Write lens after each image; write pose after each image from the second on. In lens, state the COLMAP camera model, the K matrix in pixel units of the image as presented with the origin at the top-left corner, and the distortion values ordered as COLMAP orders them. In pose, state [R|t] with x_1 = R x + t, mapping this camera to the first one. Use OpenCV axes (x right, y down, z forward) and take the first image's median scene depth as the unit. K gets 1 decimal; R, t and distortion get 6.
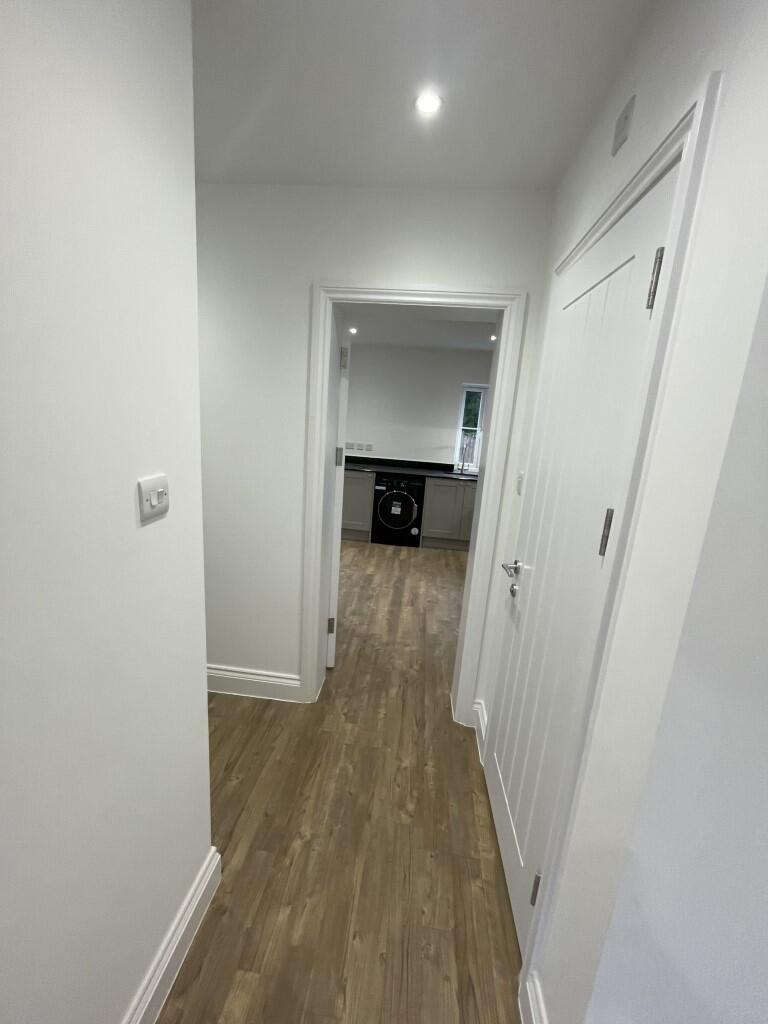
lens RADIAL K [[413.8, 0, 382.0], [0, 413.8, 504.9], [0, 0, 1]] dist [-0.005236, 0.000688]
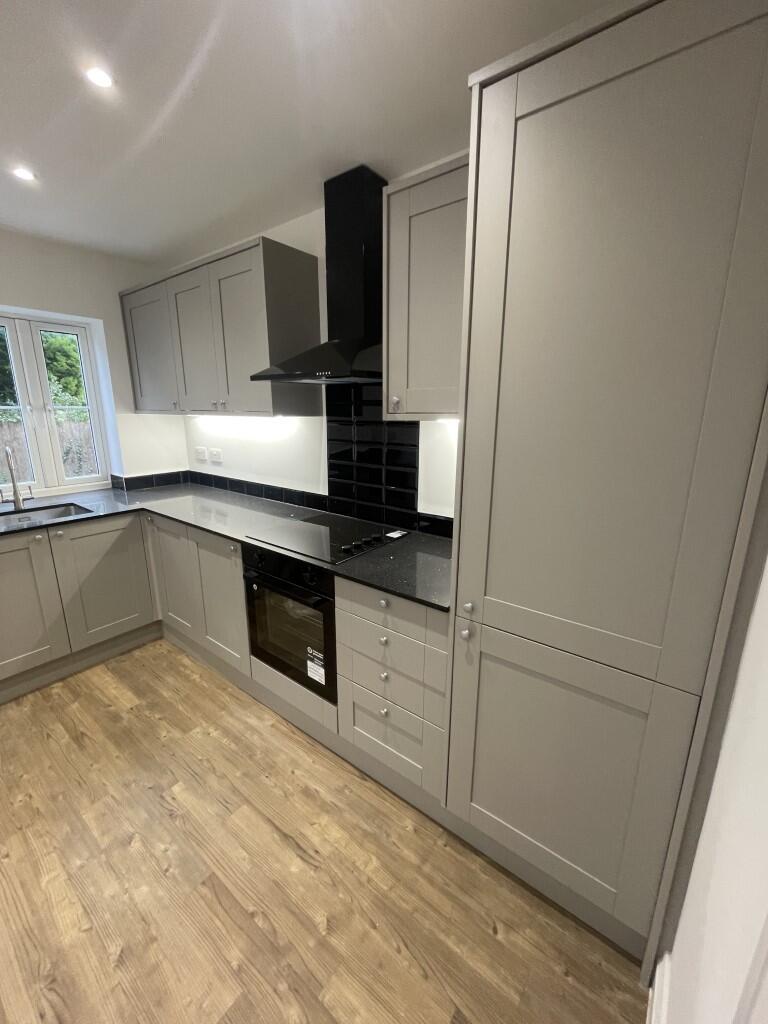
lens RADIAL K [[413.8, 0, 384.2], [0, 413.8, 508.6], [0, 0, 1]] dist [-0.005236, 0.000688]
pose [[0.521333, -0.268969, 0.809857, 0.040189], [0.204226, 0.960775, 0.187624, -0.086254], [-0.828555, 0.067579, 0.555814, 0.455958]]
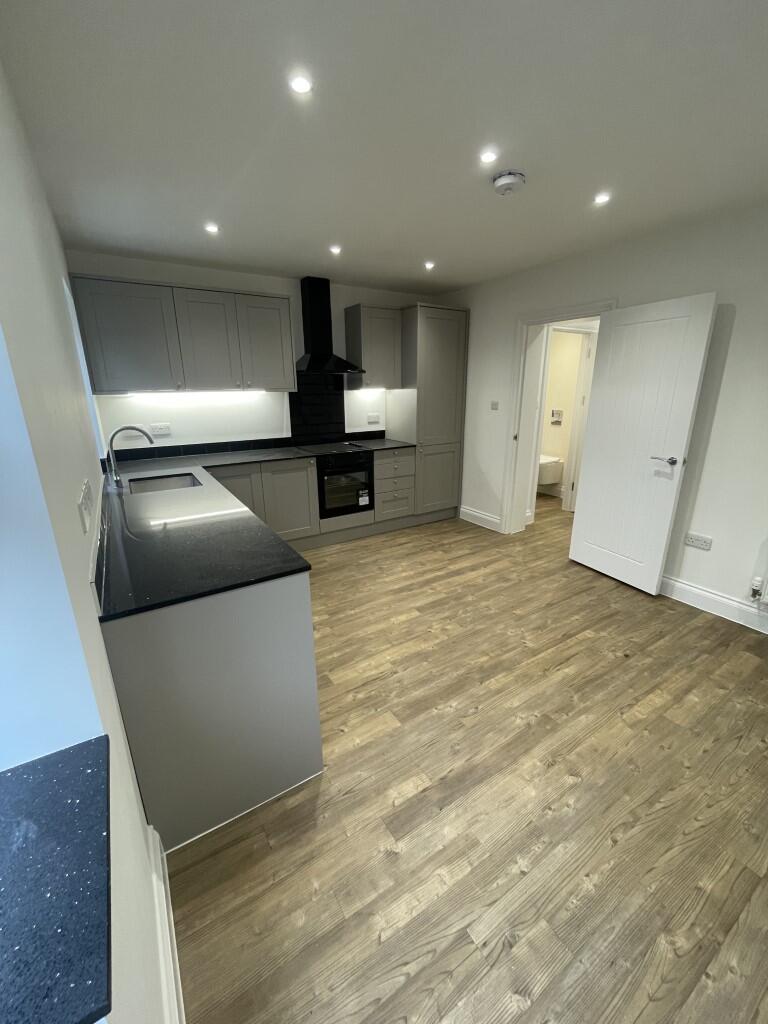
lens RADIAL K [[413.8, 0, 383.3], [0, 413.8, 509.1], [0, 0, 1]] dist [-0.005236, 0.000688]
pose [[-0.618999, -0.288451, 0.730504, -0.371714], [0.122545, 0.883250, 0.452605, -0.251112], [-0.775772, 0.369682, -0.511383, 1.106538]]
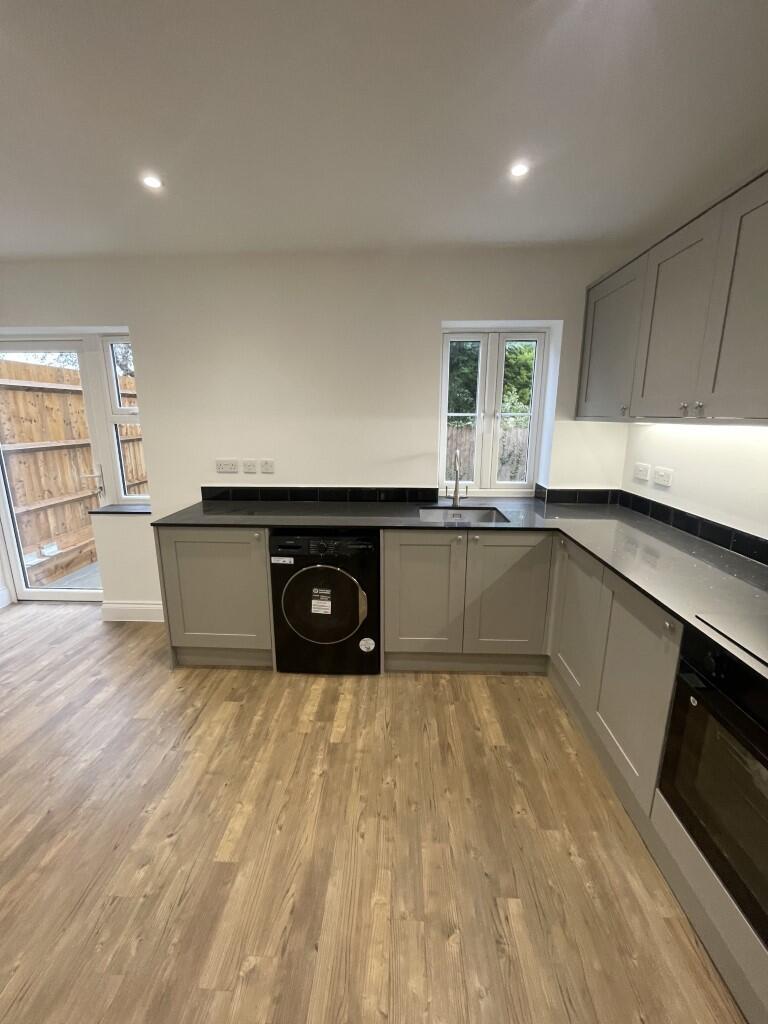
lens RADIAL K [[413.8, 0, 383.1], [0, 413.8, 508.2], [0, 0, 1]] dist [-0.005236, 0.000688]
pose [[0.995337, -0.084974, 0.045644, 0.090494], [0.084027, 0.996214, 0.022277, -0.099147], [-0.047364, -0.018338, 0.998709, 0.548326]]
